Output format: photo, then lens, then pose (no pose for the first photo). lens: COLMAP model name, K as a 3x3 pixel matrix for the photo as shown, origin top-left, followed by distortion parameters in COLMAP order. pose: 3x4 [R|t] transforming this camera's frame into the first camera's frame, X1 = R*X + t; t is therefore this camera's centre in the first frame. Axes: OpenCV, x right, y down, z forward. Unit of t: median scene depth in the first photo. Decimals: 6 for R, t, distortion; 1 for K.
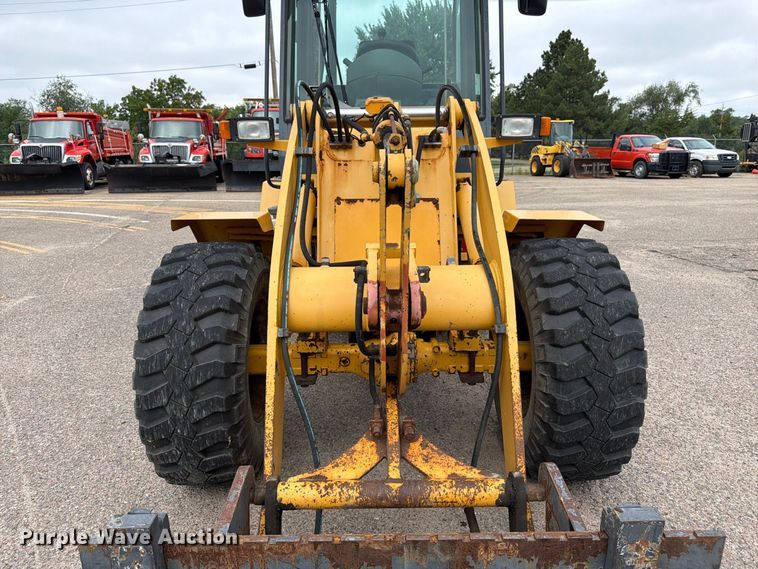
lens RADIAL K [[524.5, 0, 391.8], [0, 524.5, 277.4], [0, 0, 1]] dist [0.026242, 0.001320]
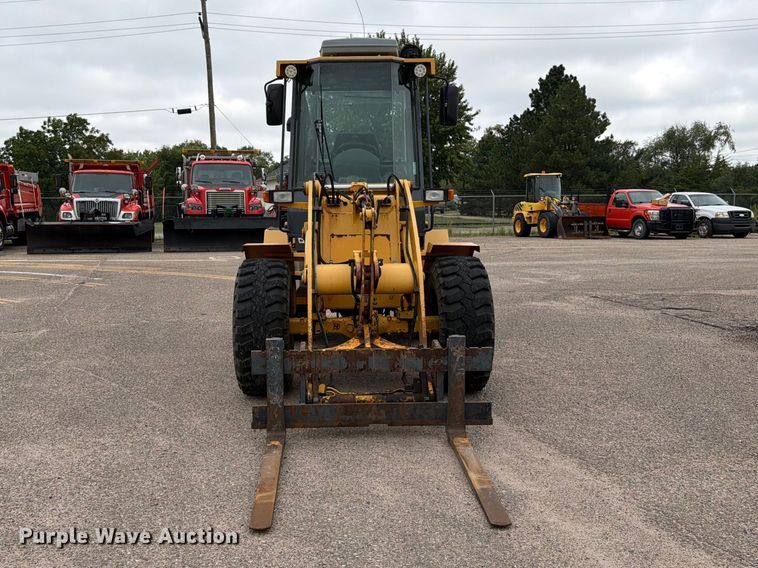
lens RADIAL K [[734.0, 0, 379.0], [0, 734.0, 284.0], [0, 0, 1]] dist [0.138029, -0.006606]
pose [[0.998974, -0.004221, 0.045097, -0.008973], [0.010166, 0.991139, -0.132439, 0.052231], [-0.044138, 0.132762, 0.990165, -0.217666]]
